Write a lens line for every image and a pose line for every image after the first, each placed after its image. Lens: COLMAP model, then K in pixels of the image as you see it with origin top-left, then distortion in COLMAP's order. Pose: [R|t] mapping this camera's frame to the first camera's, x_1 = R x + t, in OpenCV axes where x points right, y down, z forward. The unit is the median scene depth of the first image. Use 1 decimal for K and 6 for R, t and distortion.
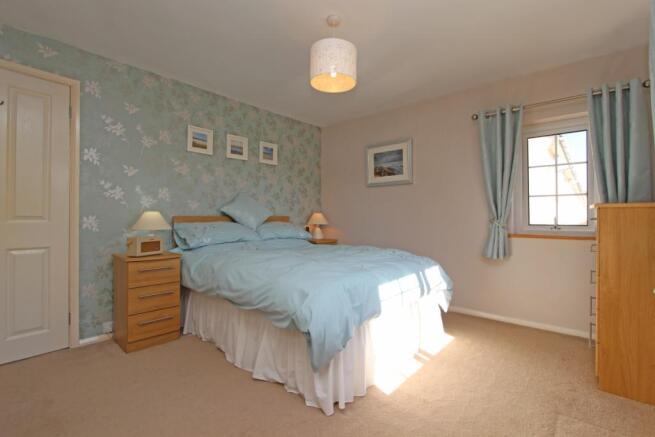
lens RADIAL K [[302.4, 0, 335.3], [0, 302.4, 214.9], [0, 0, 1]] dist [-0.015036, 0.000180]
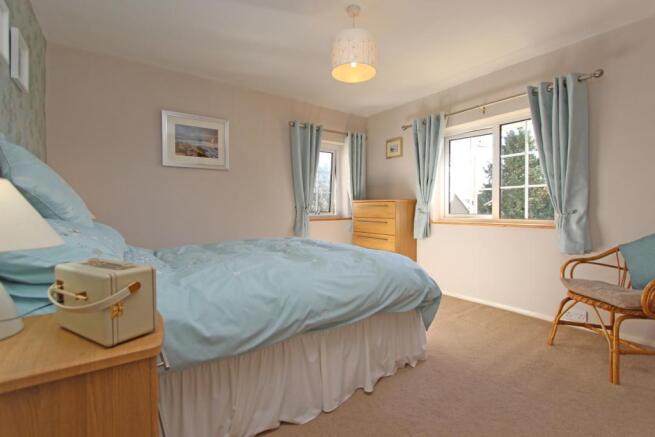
lens RADIAL K [[302.4, 0, 335.3], [0, 302.4, 214.9], [0, 0, 1]] dist [-0.015036, 0.000180]
pose [[0.215340, -0.021146, 0.976310, -0.683587], [-0.006813, 0.999709, 0.023155, 0.010467], [-0.976515, -0.011638, 0.215134, 0.558836]]
